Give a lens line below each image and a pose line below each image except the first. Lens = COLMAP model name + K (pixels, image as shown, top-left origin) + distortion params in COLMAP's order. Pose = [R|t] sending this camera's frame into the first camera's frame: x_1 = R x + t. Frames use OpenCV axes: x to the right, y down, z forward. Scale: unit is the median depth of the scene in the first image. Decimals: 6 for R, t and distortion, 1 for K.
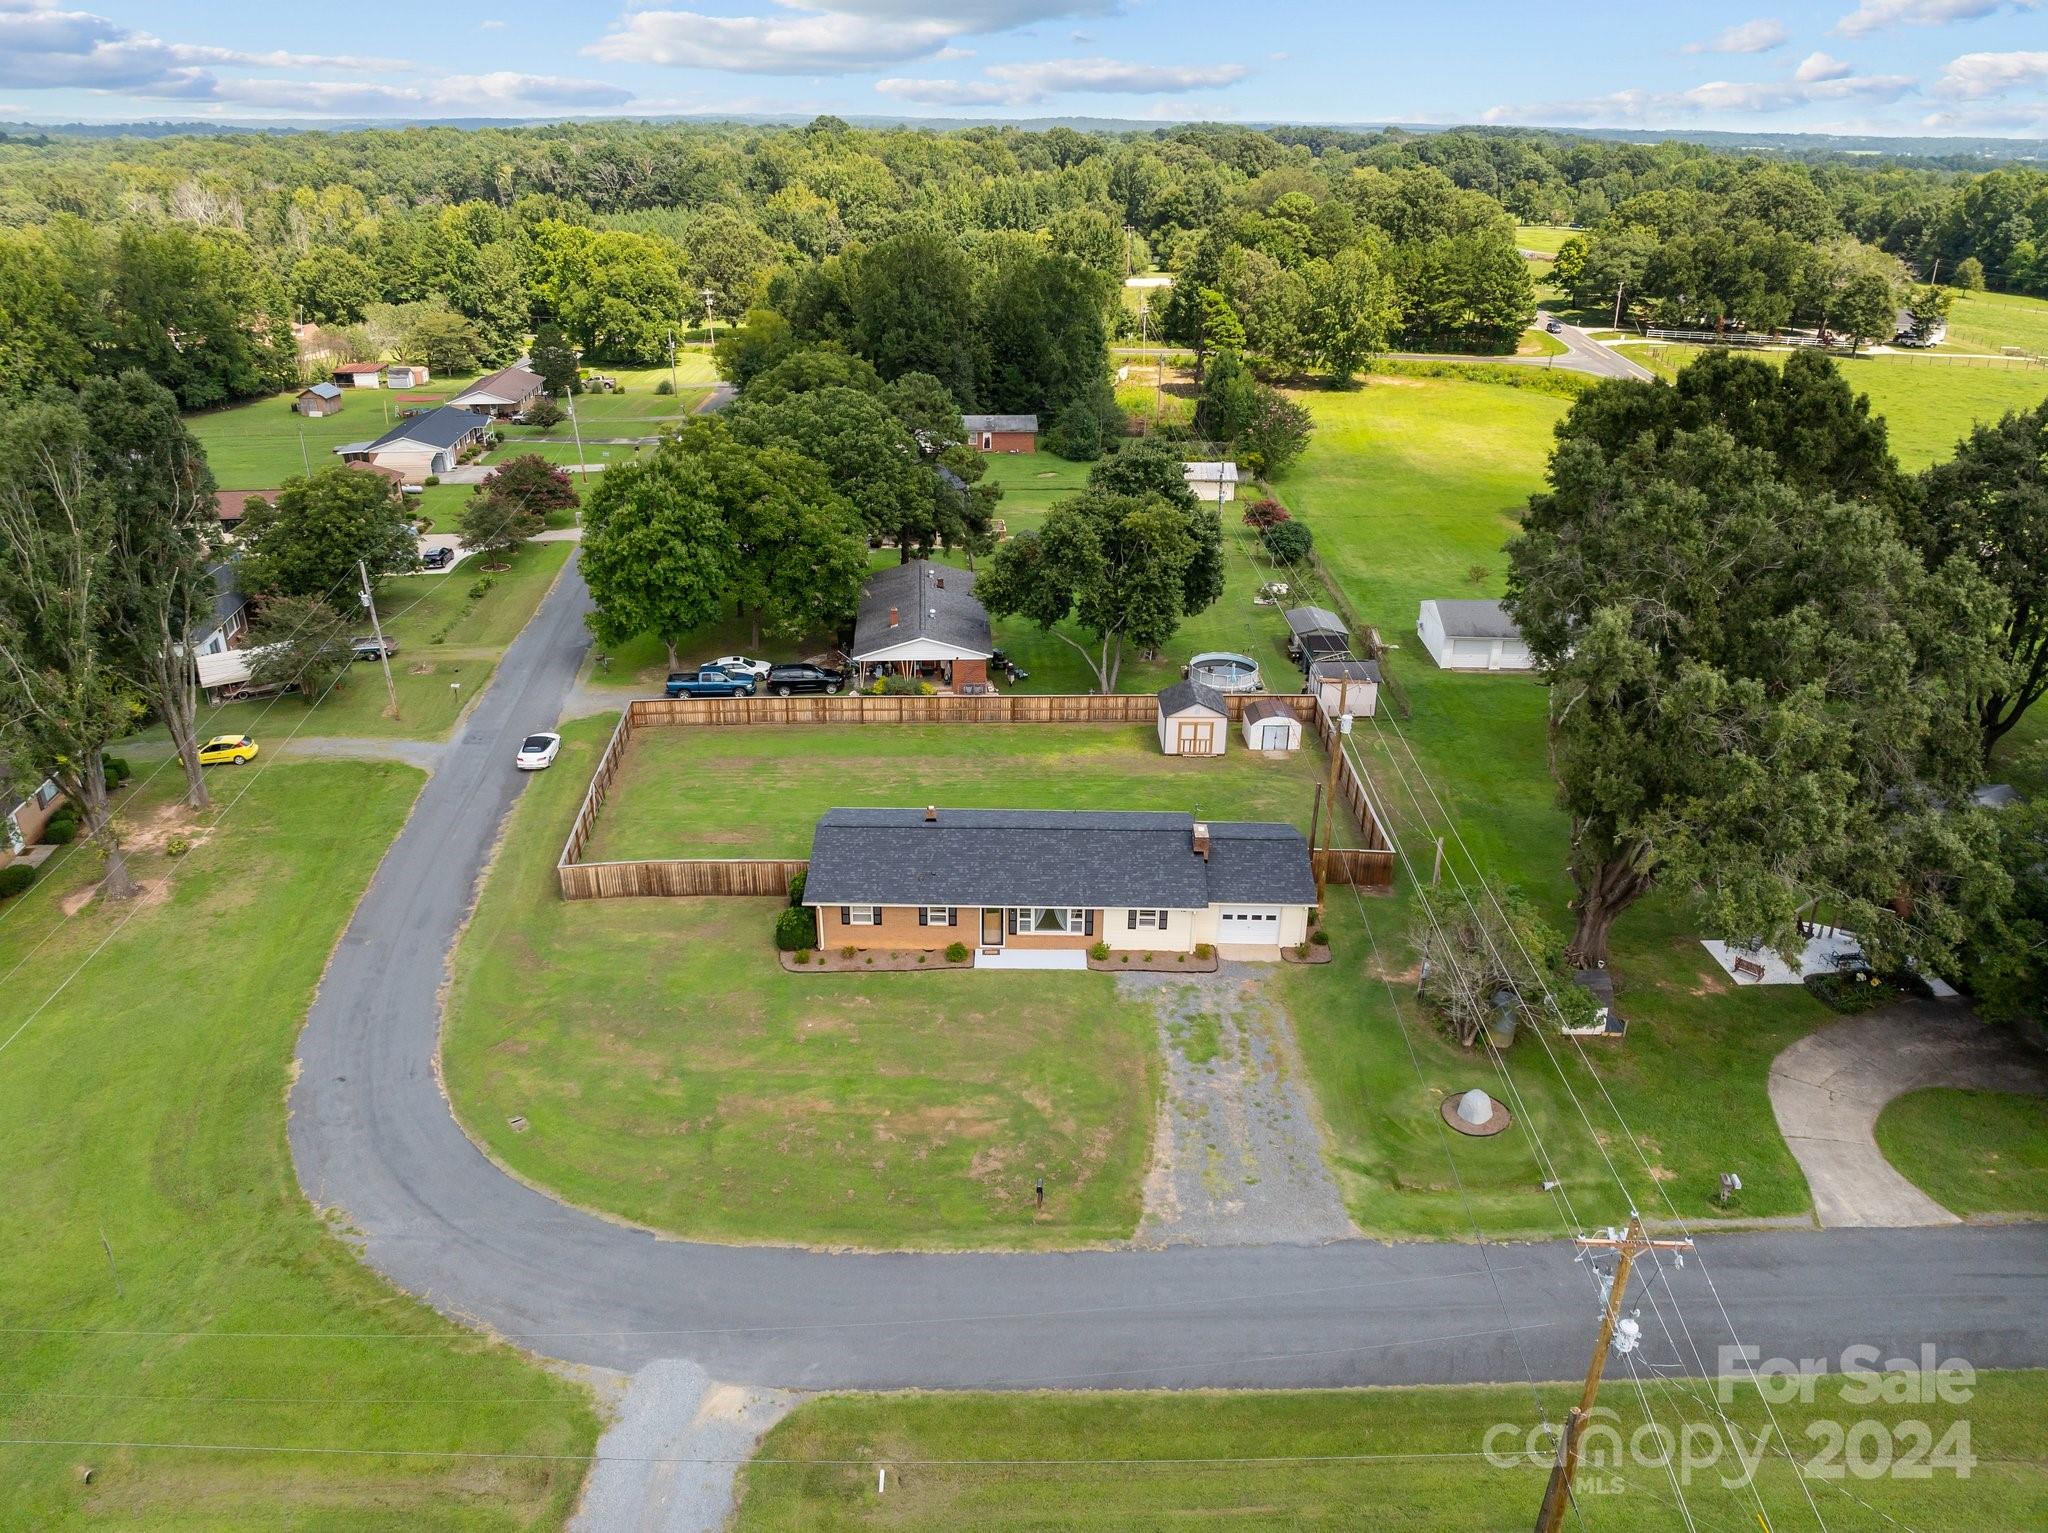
lens RADIAL K [[1440.0, 0, 1024.0], [0, 1440.0, 766.5], [0, 0, 1]] dist [-0.019233, -0.043613]
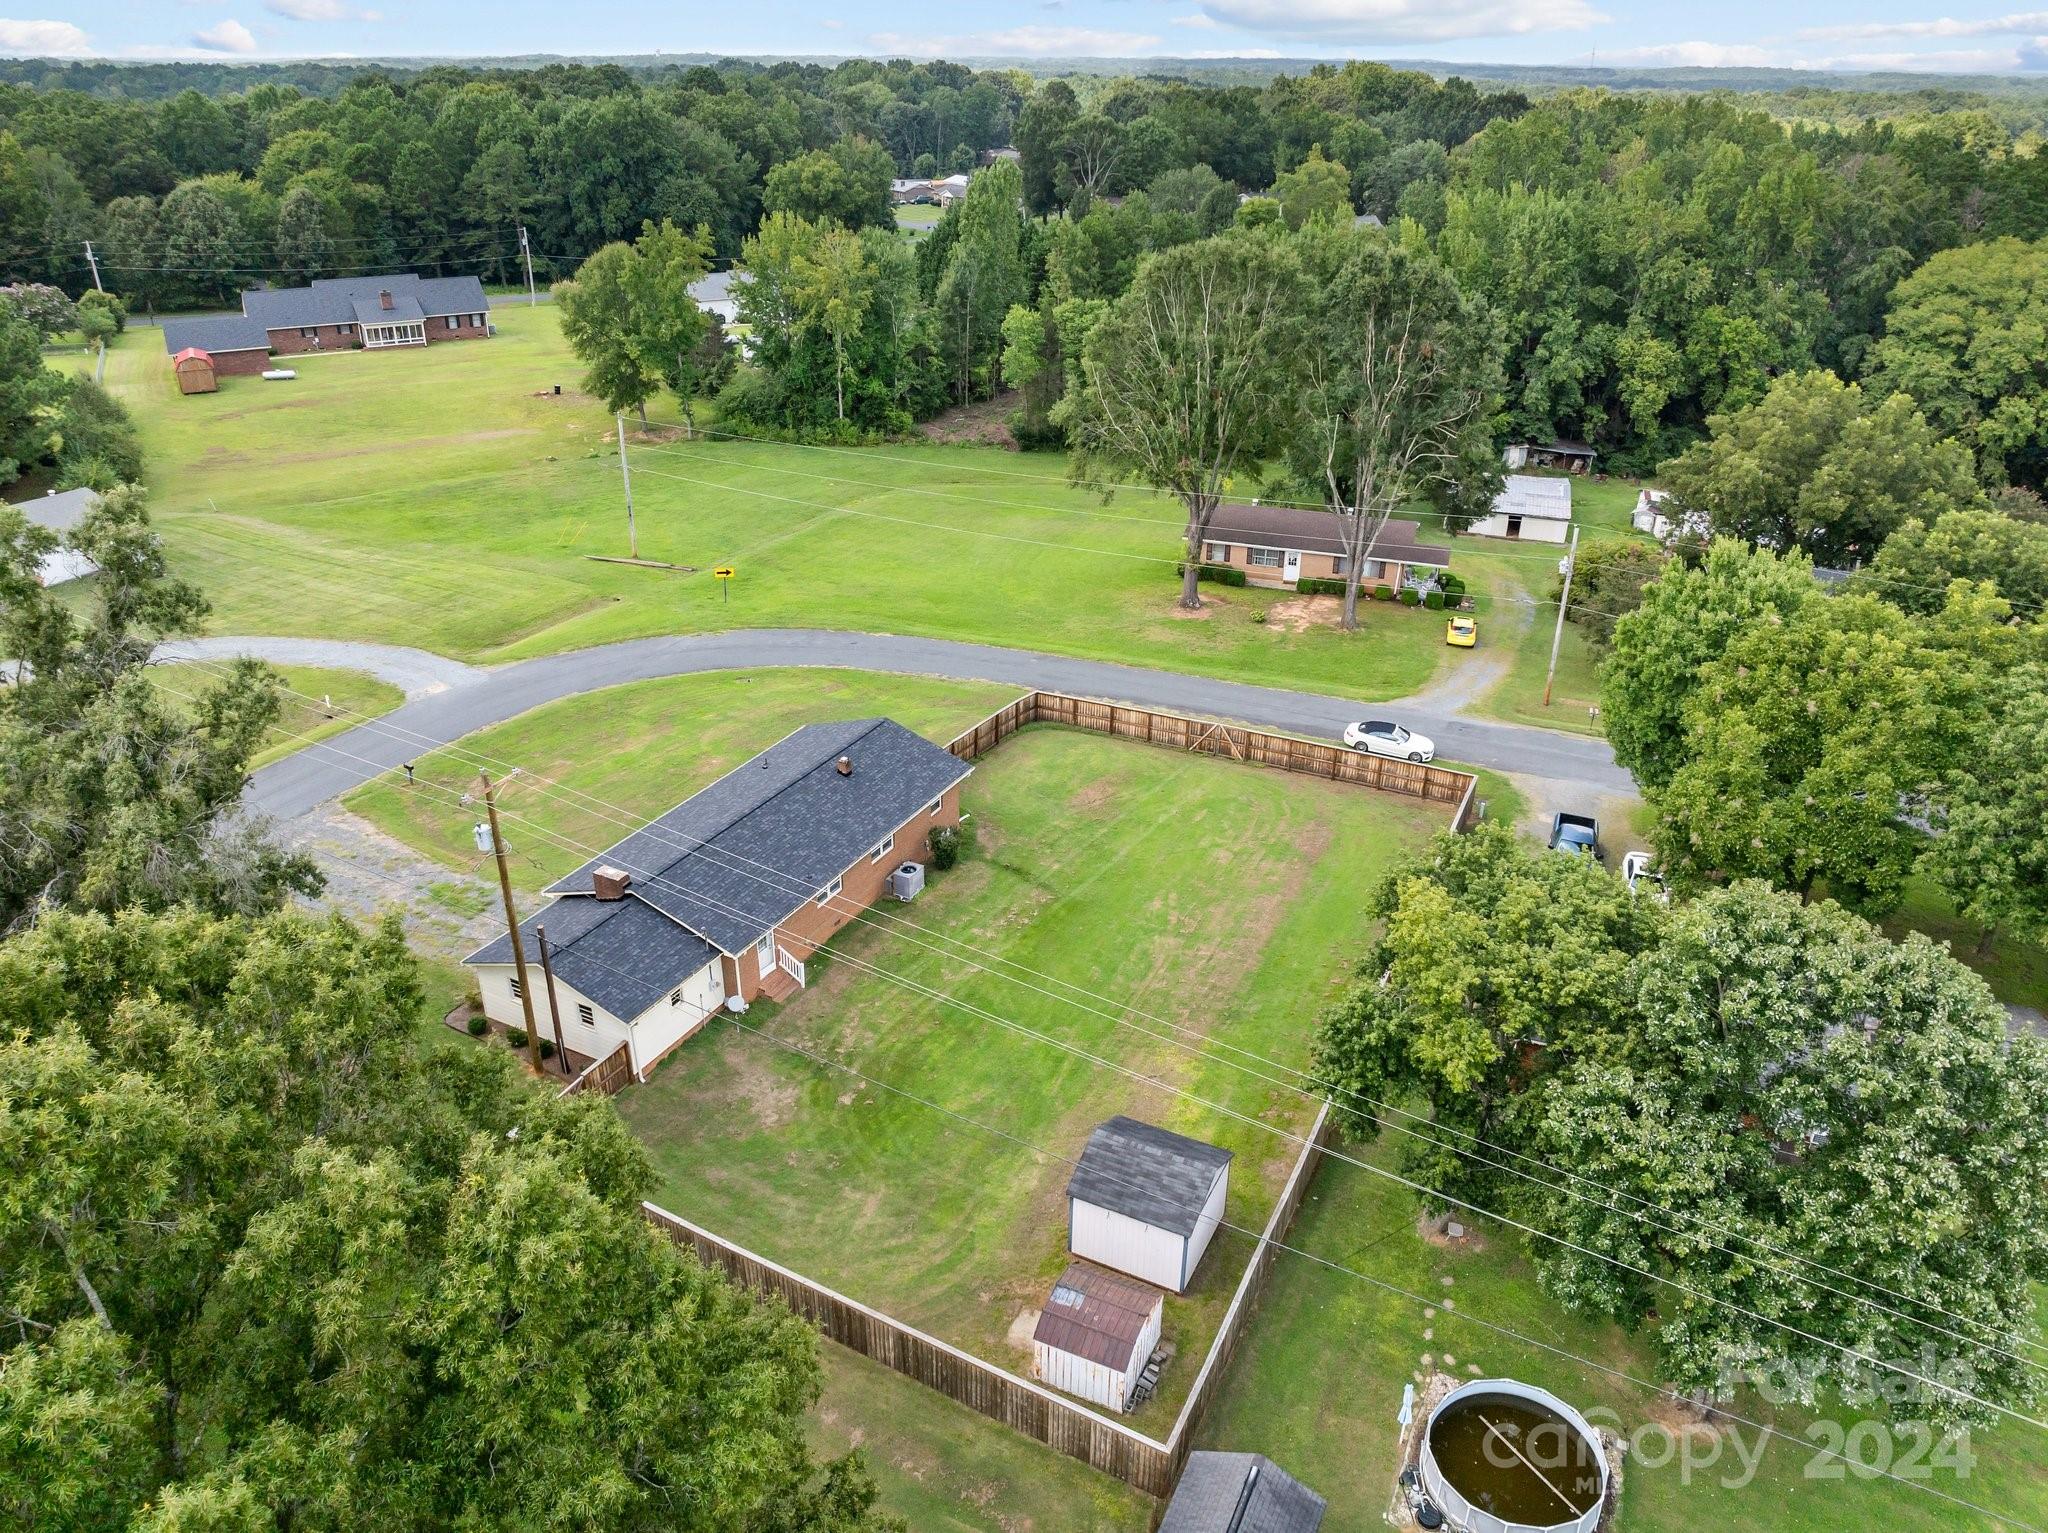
lens RADIAL K [[1439.6, 0, 1021.5], [0, 1439.6, 768.1], [0, 0, 1]] dist [-0.031972, -0.008974]
pose [[-0.452419, 0.384509, -0.804655, 0.616736], [-0.380950, 0.732489, 0.564214, -0.519953], [0.806346, 0.561794, -0.184914, 1.228053]]
